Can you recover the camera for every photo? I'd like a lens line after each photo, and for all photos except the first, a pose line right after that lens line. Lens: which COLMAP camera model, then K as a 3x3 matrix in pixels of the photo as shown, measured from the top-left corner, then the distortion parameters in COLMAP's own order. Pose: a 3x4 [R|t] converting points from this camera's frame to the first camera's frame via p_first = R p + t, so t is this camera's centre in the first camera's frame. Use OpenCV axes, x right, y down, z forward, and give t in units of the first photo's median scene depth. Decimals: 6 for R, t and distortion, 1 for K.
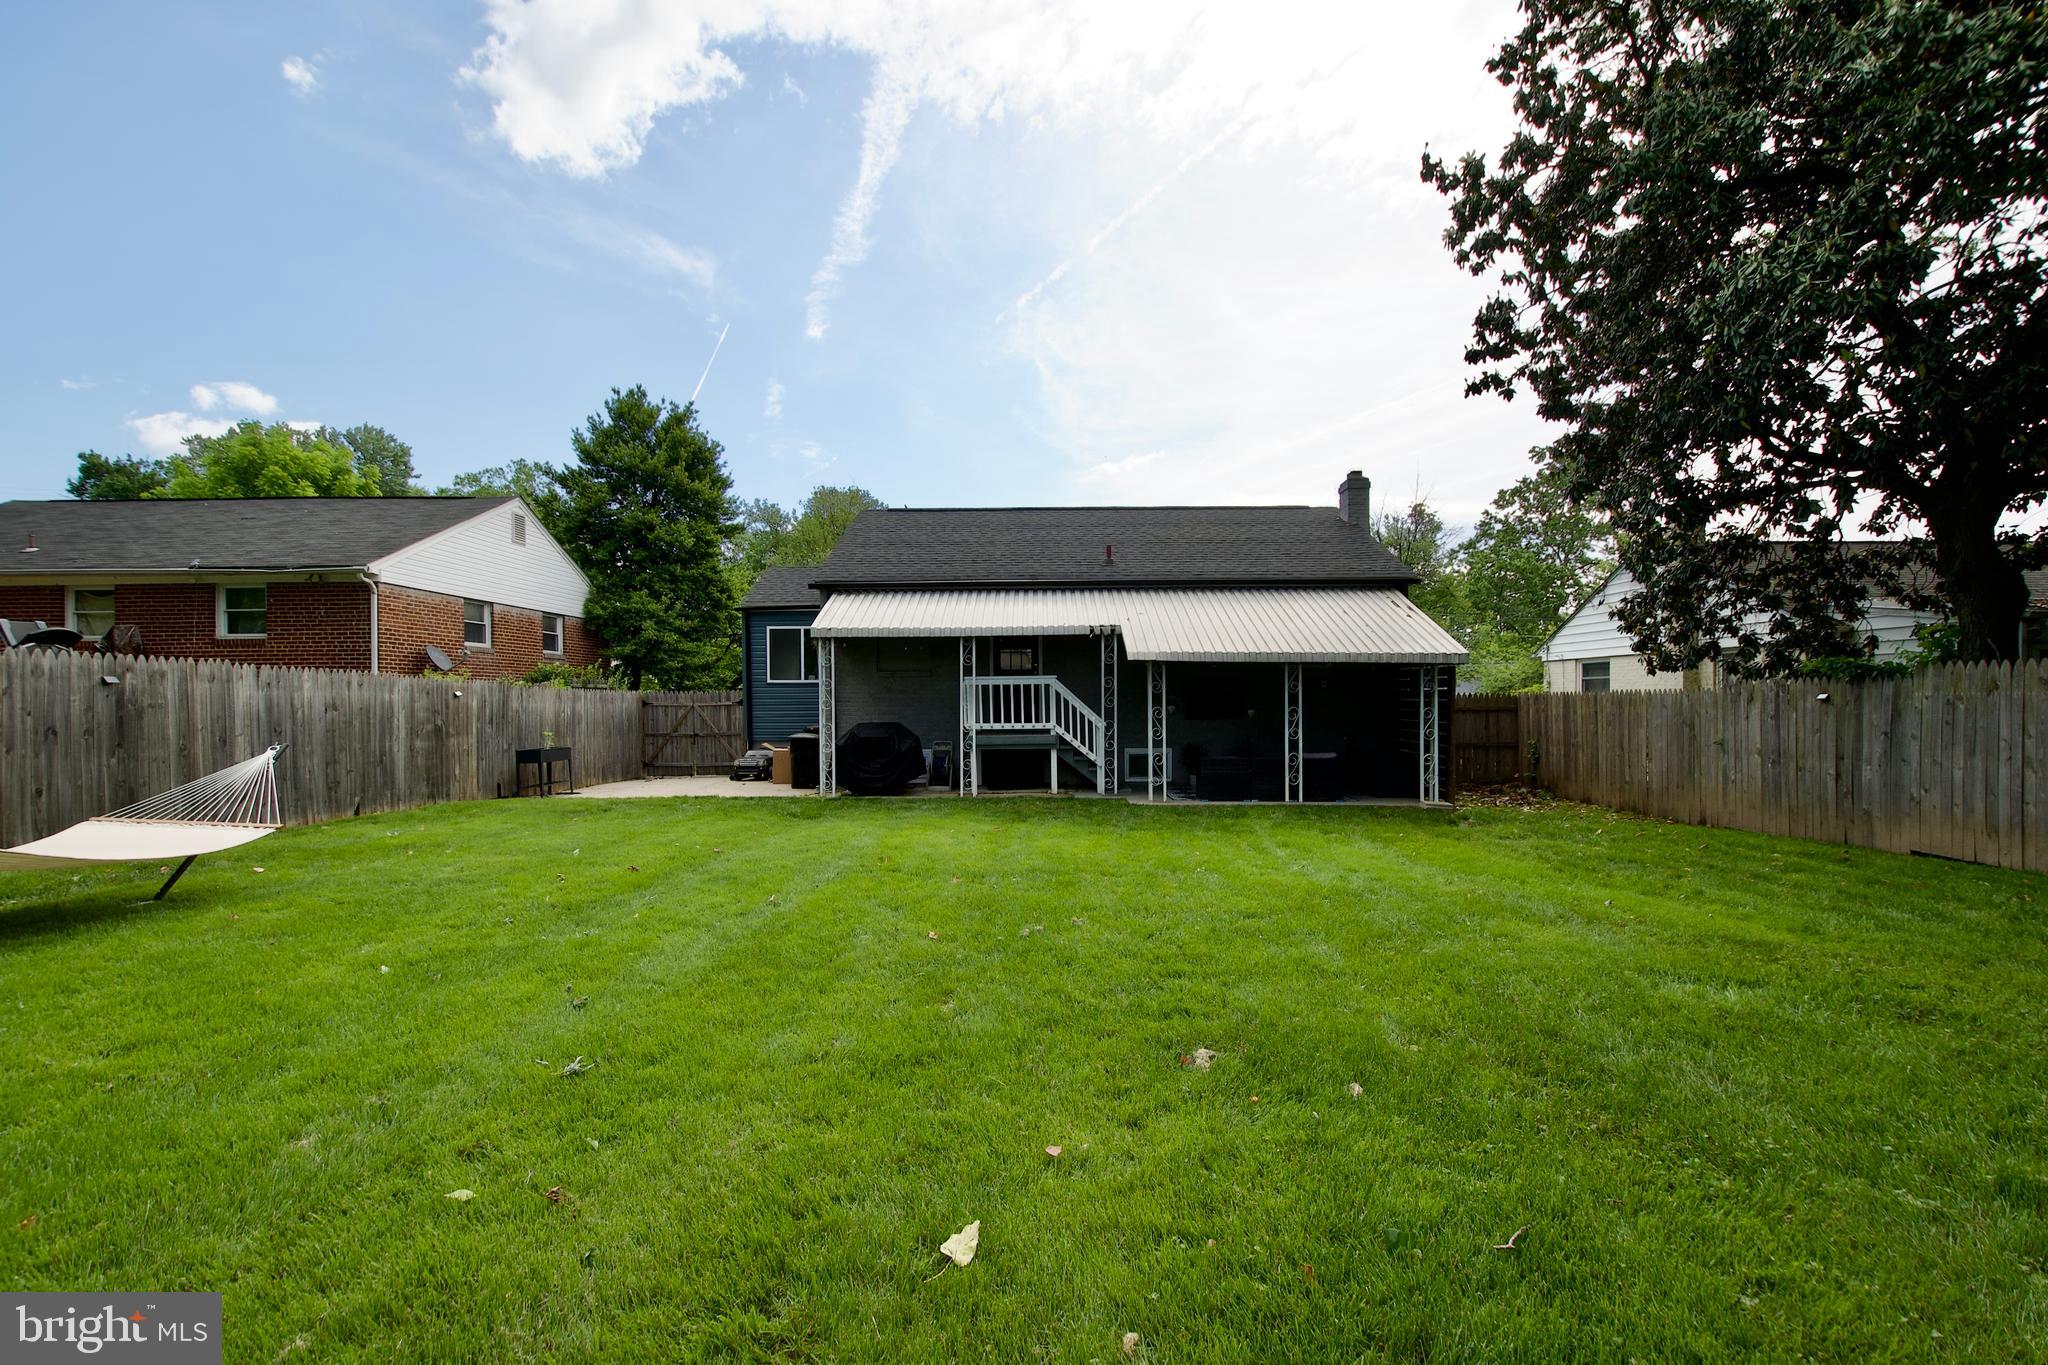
lens RADIAL K [[910.4, 0, 1076.2], [0, 910.4, 717.3], [0, 0, 1]] dist [-0.020965, 0.000050]
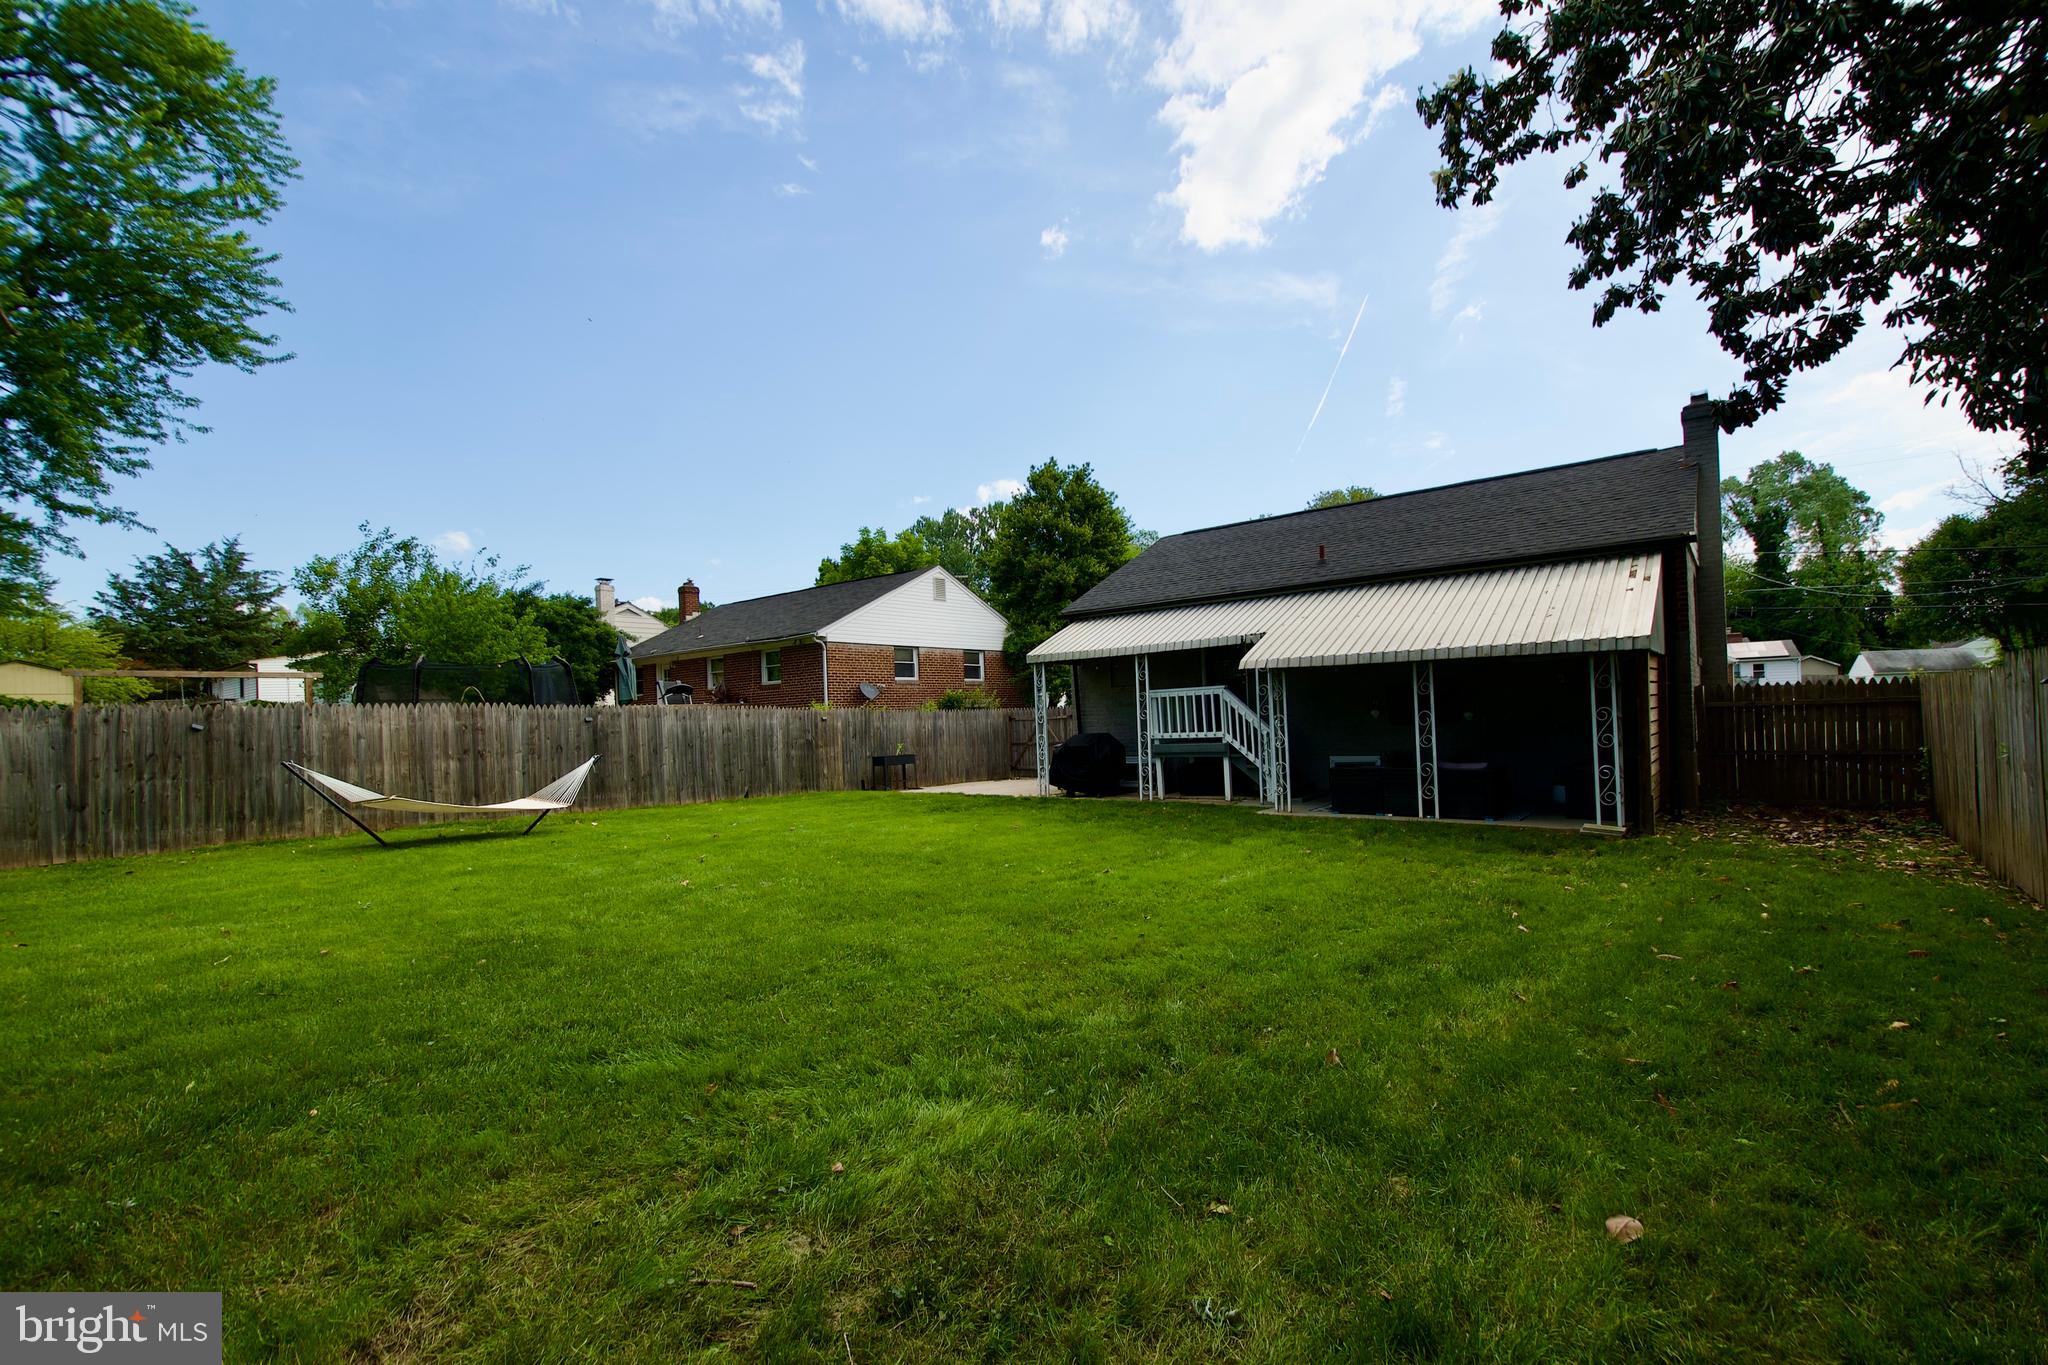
lens RADIAL K [[910.4, 0, 1076.2], [0, 910.4, 717.3], [0, 0, 1]] dist [-0.020965, 0.000050]
pose [[0.782737, -0.022728, -0.621937, 0.491172], [0.021229, 0.999726, -0.009816, -0.003443], [0.621990, -0.005520, 0.783006, 0.090188]]
